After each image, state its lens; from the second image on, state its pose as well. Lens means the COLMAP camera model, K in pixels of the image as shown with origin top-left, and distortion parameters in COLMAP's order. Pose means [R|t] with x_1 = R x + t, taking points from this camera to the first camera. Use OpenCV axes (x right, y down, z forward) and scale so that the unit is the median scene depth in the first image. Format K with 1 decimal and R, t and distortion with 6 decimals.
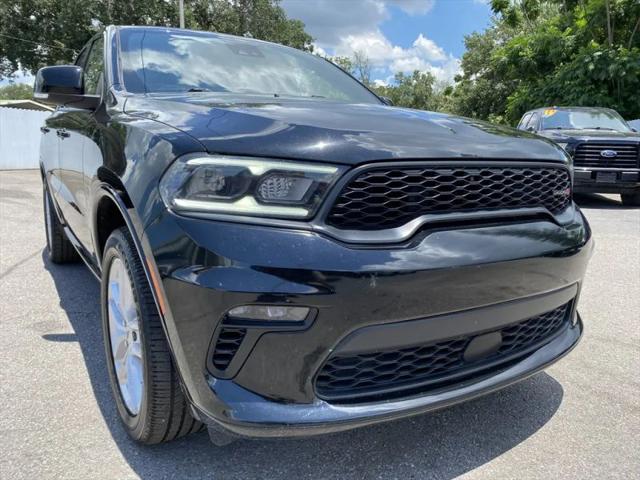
lens RADIAL K [[561.1, 0, 330.2], [0, 561.1, 231.6], [0, 0, 1]] dist [0.050653, 0.010205]
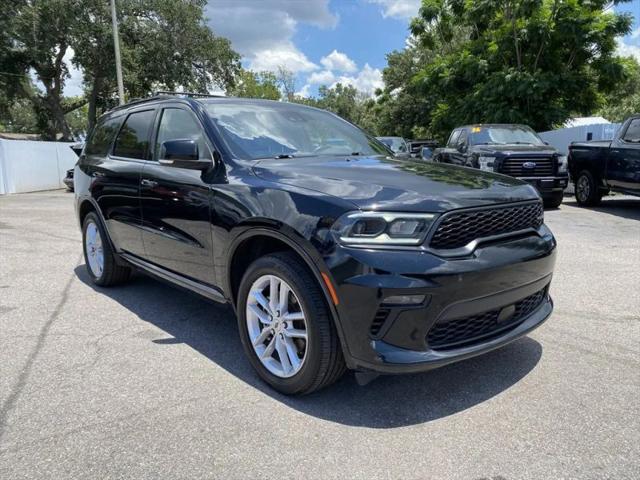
lens RADIAL K [[575.0, 0, 317.3], [0, 575.0, 222.7], [0, 0, 1]] dist [0.071301, -0.004486]
pose [[0.990254, -0.052301, 0.129078, -0.376287], [0.055792, 0.998164, -0.023573, -0.042744], [-0.127608, 0.030545, 0.991354, -0.484265]]
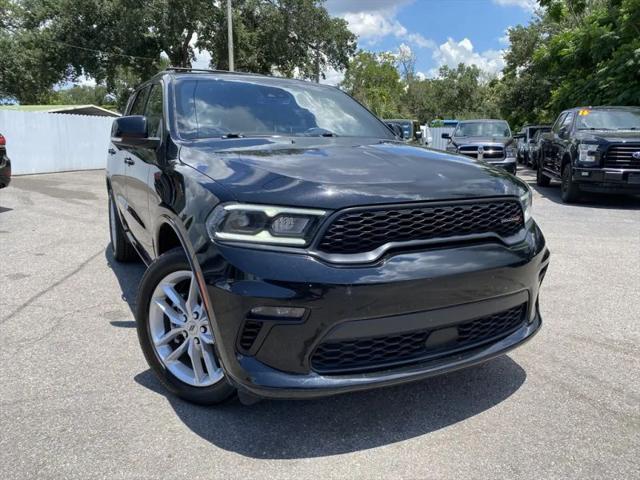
lens RADIAL K [[574.8, 0, 321.6], [0, 574.8, 210.9], [0, 0, 1]] dist [0.066879, 0.000091]
pose [[0.994961, -0.001352, -0.100251, 0.097766], [-0.000657, 0.999800, -0.020000, -0.054693], [0.100258, 0.019965, 0.994761, -0.307773]]
